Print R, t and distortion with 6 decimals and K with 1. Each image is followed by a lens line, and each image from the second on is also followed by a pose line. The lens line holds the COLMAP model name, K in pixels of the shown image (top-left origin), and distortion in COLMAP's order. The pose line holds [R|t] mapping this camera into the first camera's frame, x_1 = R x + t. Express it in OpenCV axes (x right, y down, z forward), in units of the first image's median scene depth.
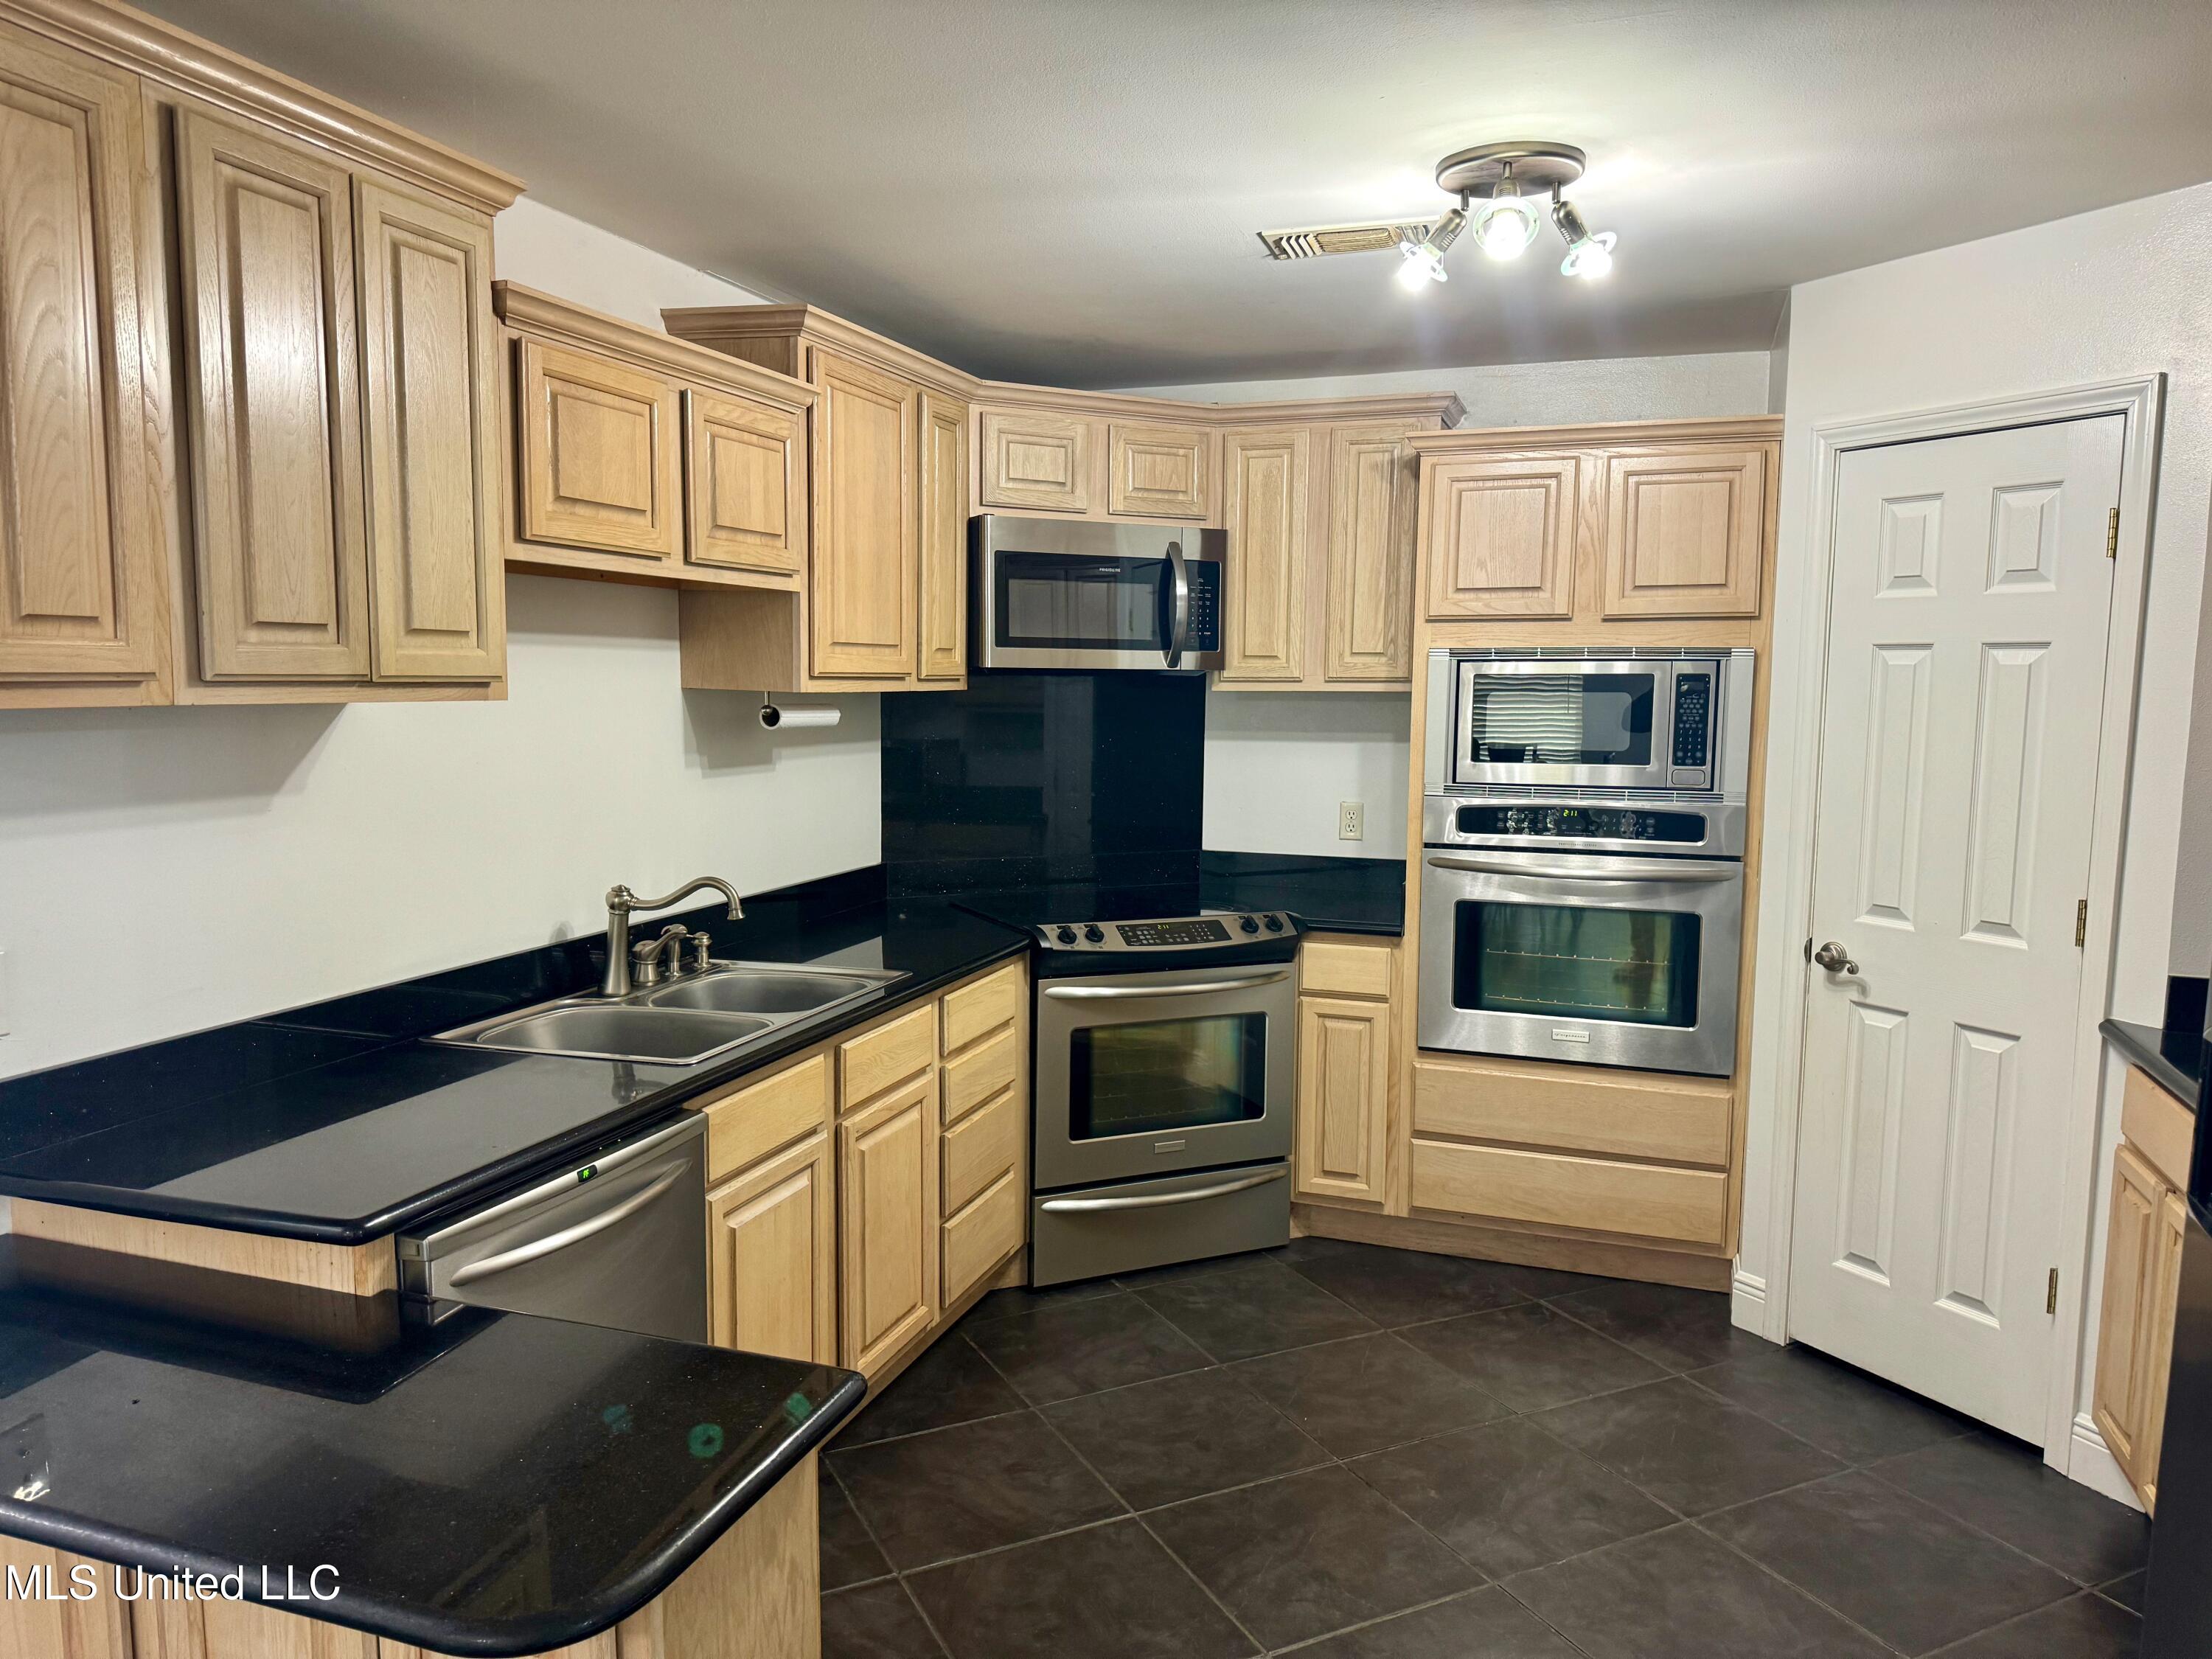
lens RADIAL K [[1544.0, 0, 1090.5], [0, 1544.0, 825.5], [0, 0, 1]] dist [0.047632, -0.051970]
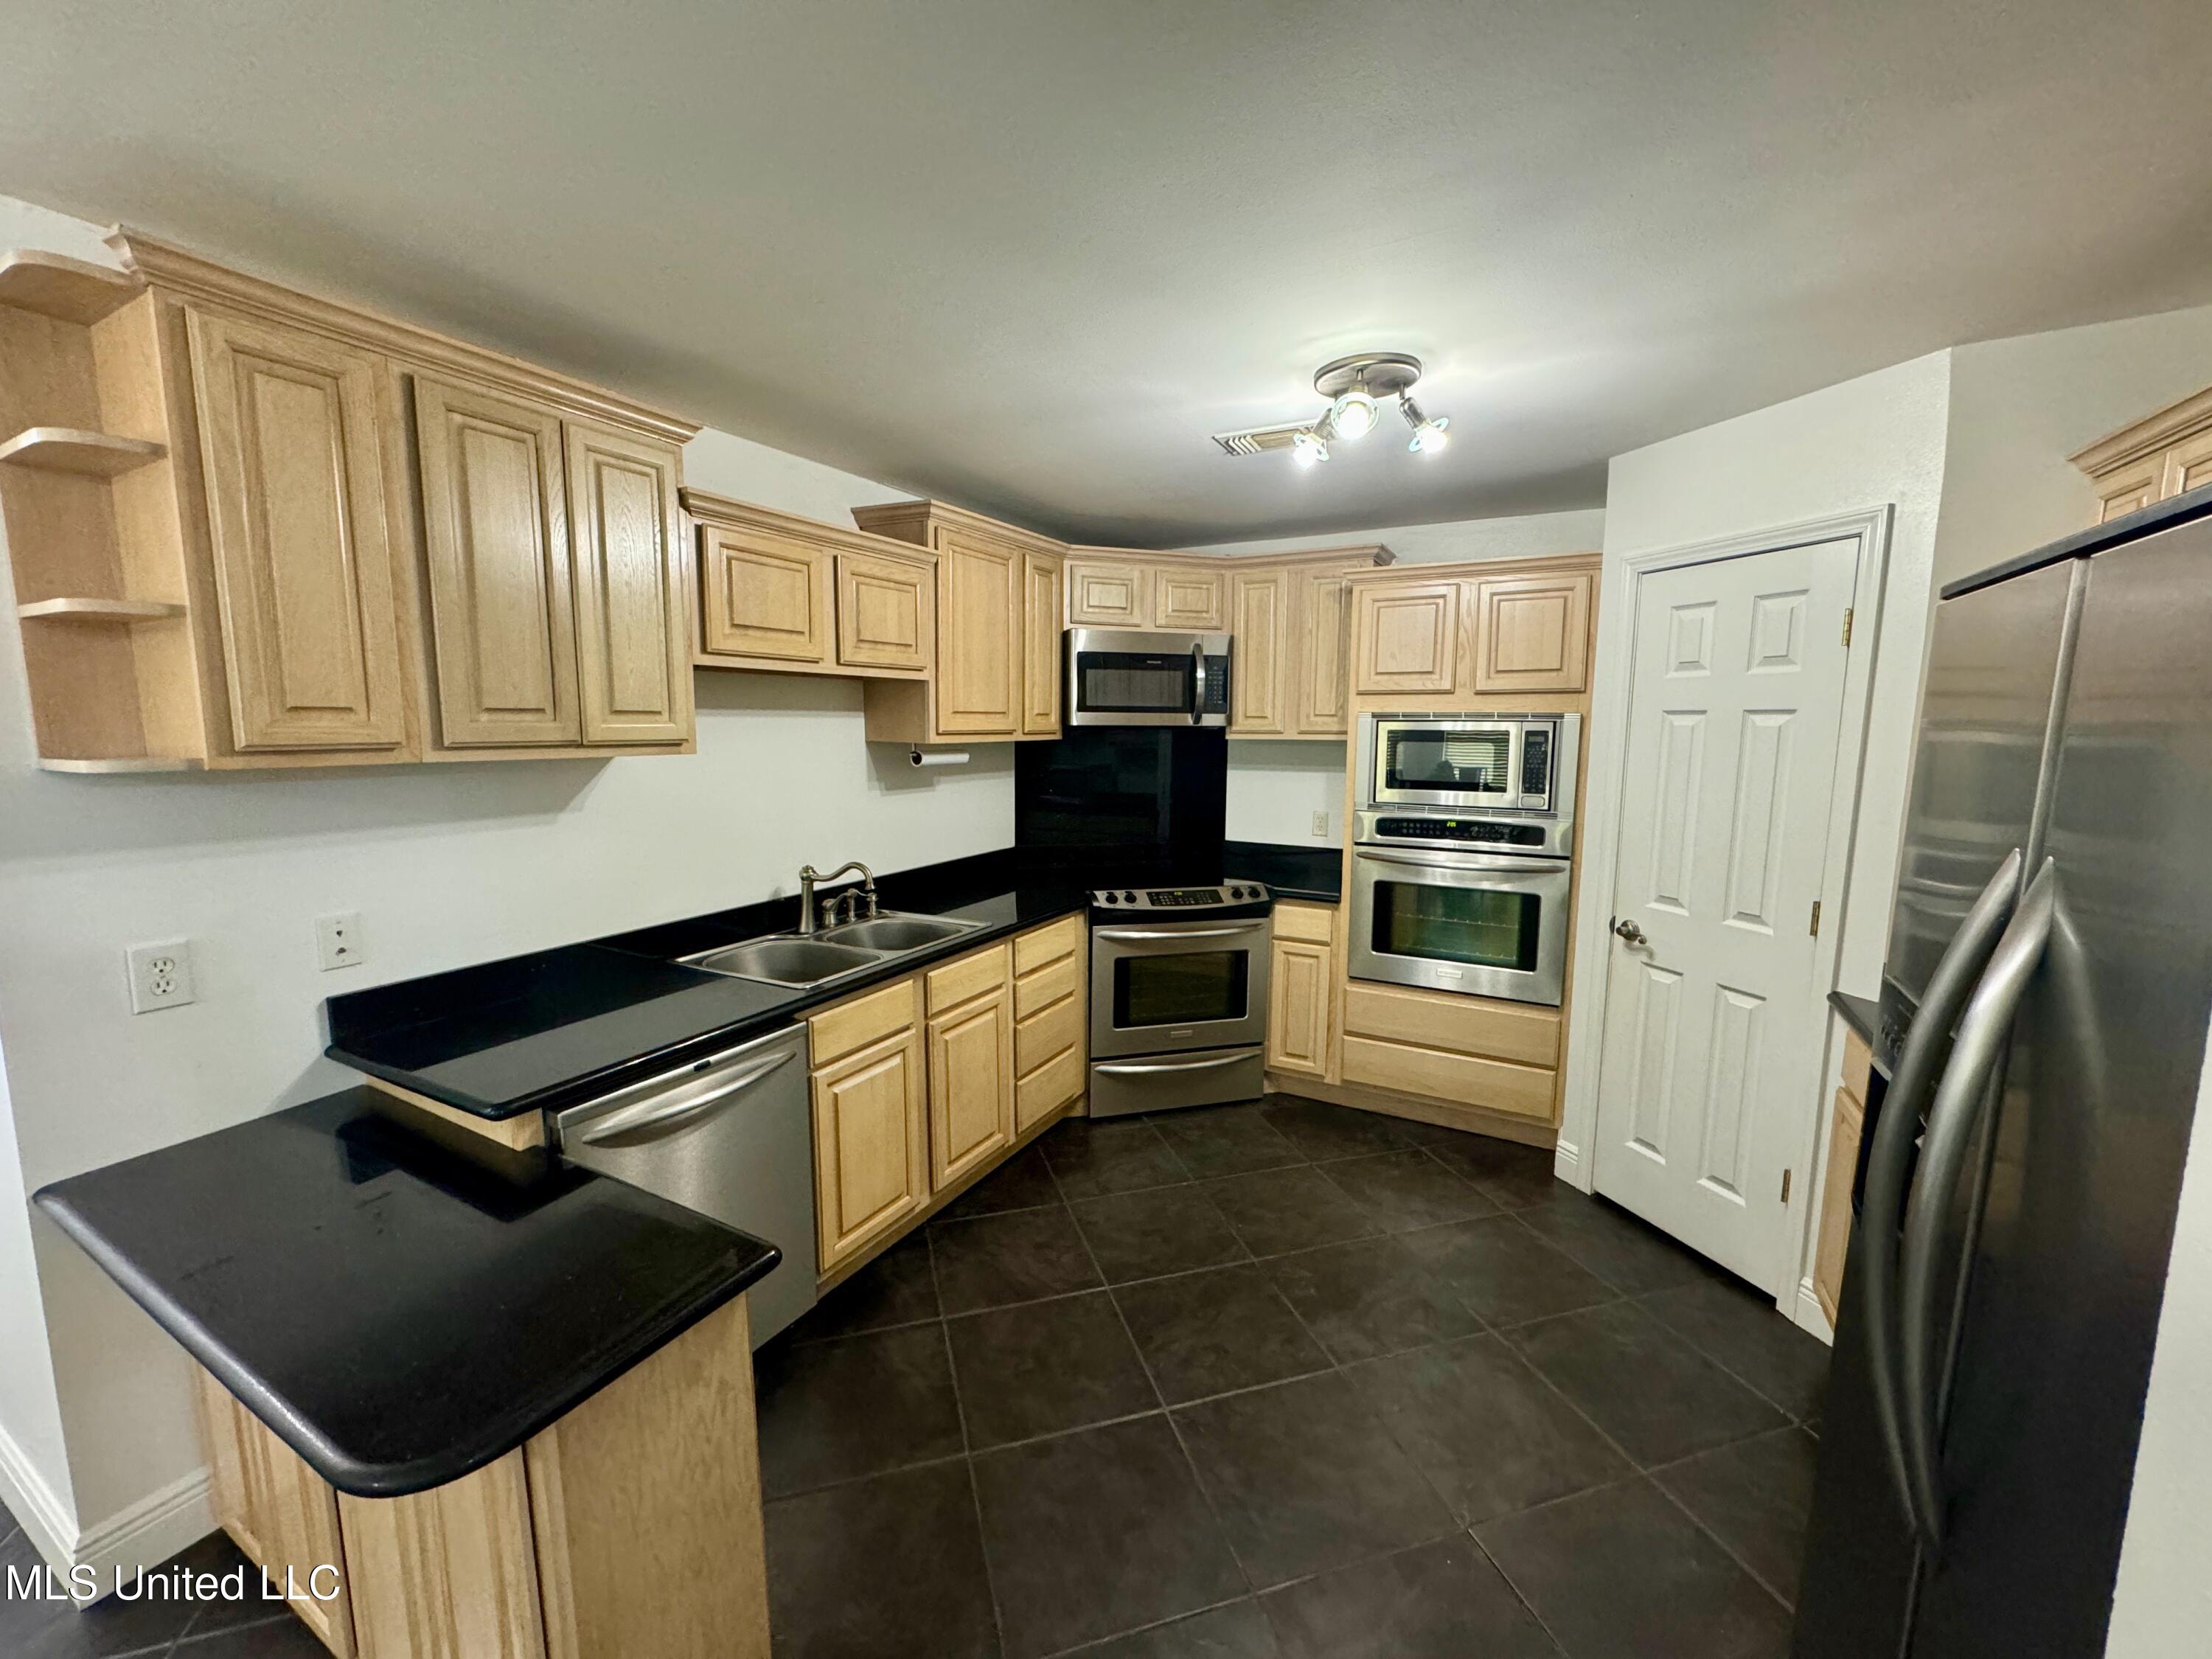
lens RADIAL K [[880.3, 0, 1095.8], [0, 880.3, 824.3], [0, 0, 1]] dist [0.002746, -0.000598]
pose [[0.987009, 0.014913, -0.159973, 0.135827], [-0.012020, 0.999747, 0.019034, -0.024848], [0.160216, -0.016864, 0.986938, 0.142688]]
